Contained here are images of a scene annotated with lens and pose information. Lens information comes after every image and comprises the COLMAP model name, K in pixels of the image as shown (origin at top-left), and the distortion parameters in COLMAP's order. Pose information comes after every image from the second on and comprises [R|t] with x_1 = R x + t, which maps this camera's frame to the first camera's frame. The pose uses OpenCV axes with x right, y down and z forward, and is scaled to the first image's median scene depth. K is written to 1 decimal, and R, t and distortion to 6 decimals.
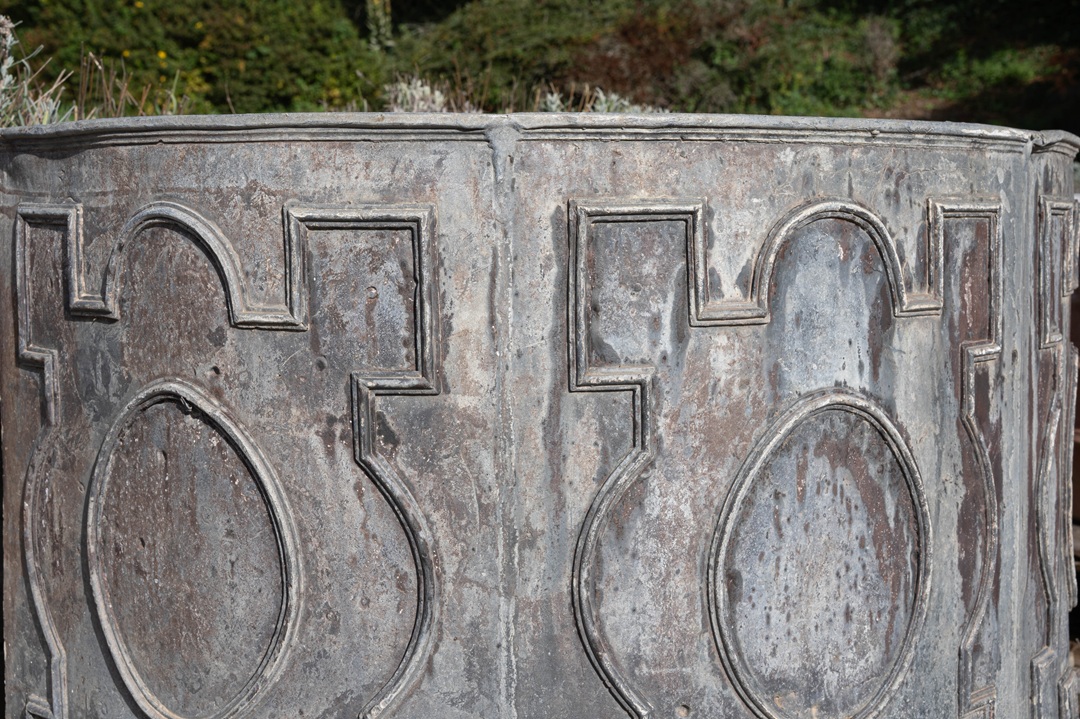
lens RADIAL K [[1420.5, 0, 548.2], [0, 1420.5, 359.5], [0, 0, 1]] dist [0.034763, 0.000000]
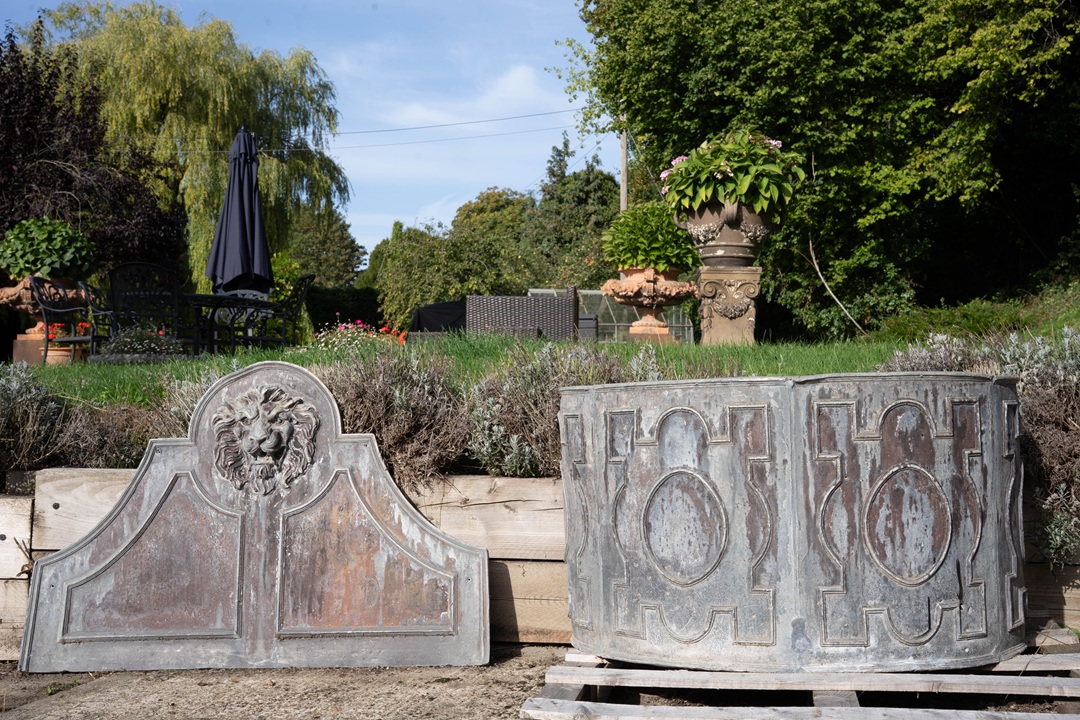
lens RADIAL K [[1226.8, 0, 537.9], [0, 1226.8, 366.5], [0, 0, 1]] dist [0.024041, 0.000000]
pose [[0.509179, -0.048514, -0.859292, 2.421637], [-0.060586, 0.993913, -0.092014, 0.070366], [0.858526, 0.098913, 0.503140, -0.651386]]
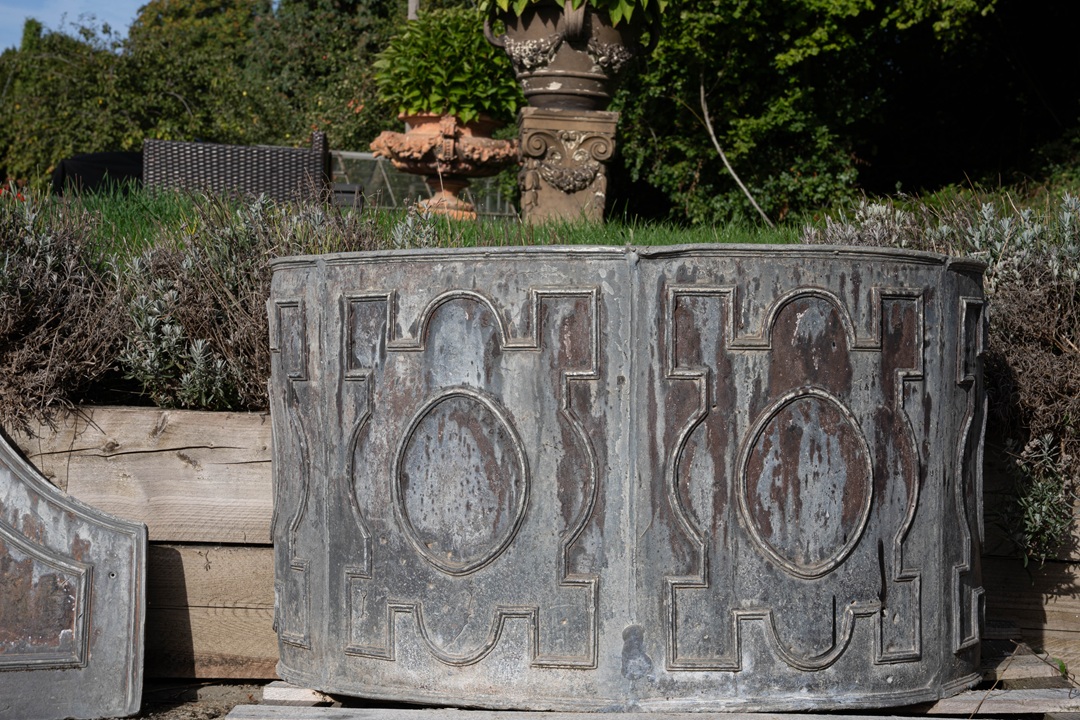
lens RADIAL K [[1931.4, 0, 538.4], [0, 1931.4, 364.3], [0, 0, 1]] dist [0.313826, 0.000000]
pose [[0.622403, 0.003779, -0.782688, 2.407702], [-0.079380, 0.995137, -0.058319, 0.140997], [0.778662, 0.098427, 0.619676, -0.570107]]
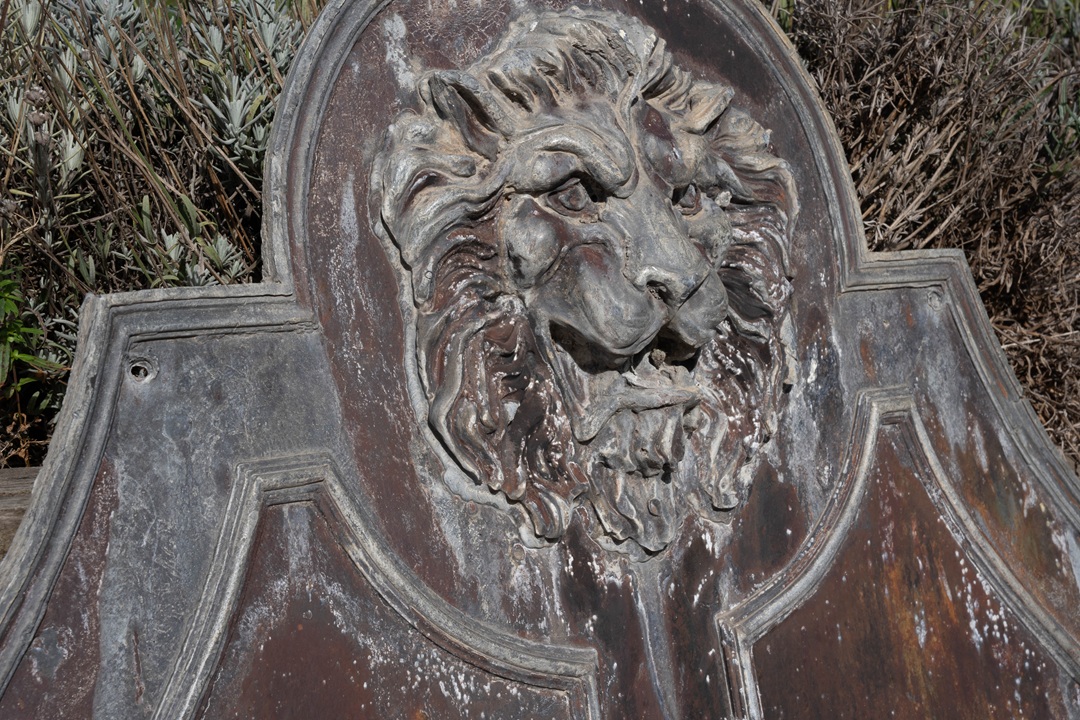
lens RADIAL K [[1903.7, 0, 531.2], [0, 1903.7, 355.6], [0, 0, 1]] dist [0.344932, 0.000000]
pose [[0.957521, -0.000498, -0.288363, -0.865964], [-0.004602, 0.999845, -0.017009, 0.062805], [0.288327, 0.017614, 0.957370, -0.618953]]
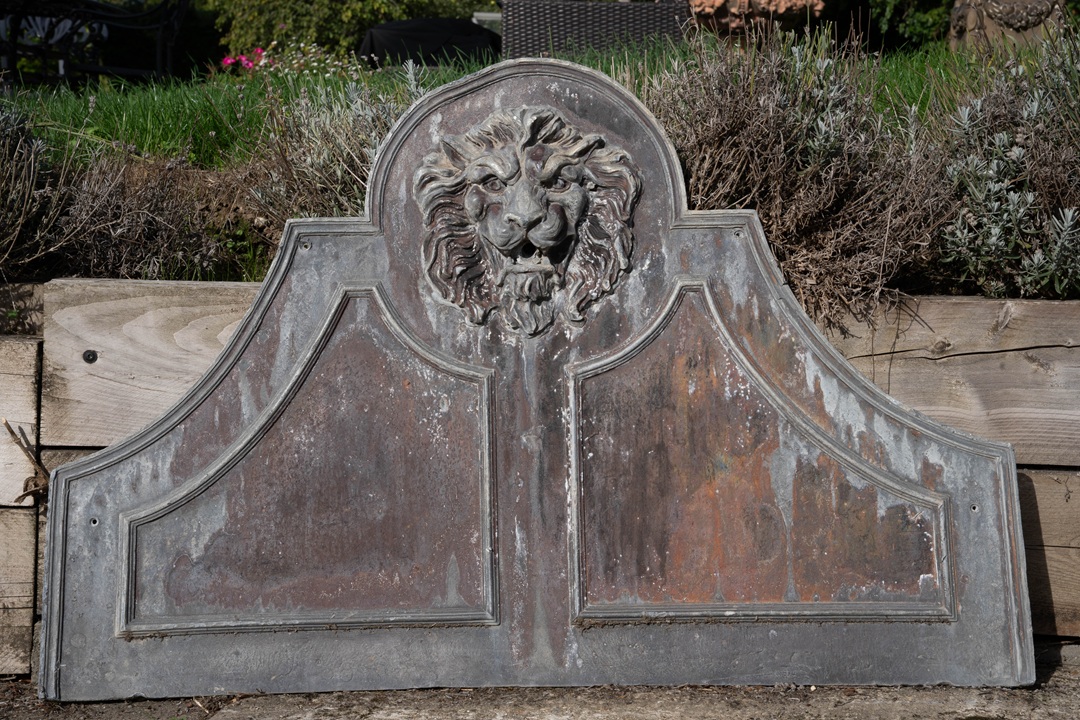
lens RADIAL K [[1903.7, 0, 535.4], [0, 1903.7, 353.4], [0, 0, 1]] dist [0.344932, 0.000000]
pose [[0.551485, 0.044373, -0.833004, 1.166518], [-0.061729, 0.998017, 0.012296, 0.155102], [0.831898, 0.044639, 0.553130, -0.998331]]
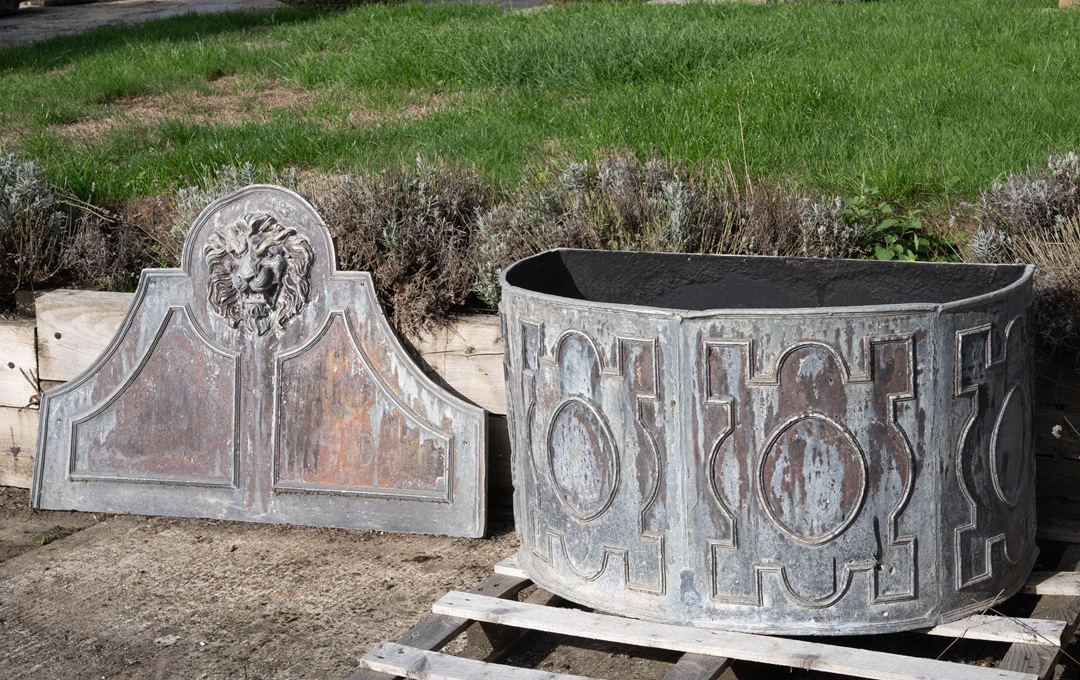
lens RADIAL K [[1809.5, 0, 543.7], [0, 1809.5, 264.9], [0, 0, 1]] dist [0.155583, 0.000000]
pose [[0.244494, 0.158186, -0.956661, 3.681317], [-0.046947, 0.987378, 0.151267, -0.795791], [0.968514, 0.007928, 0.248834, 0.045168]]
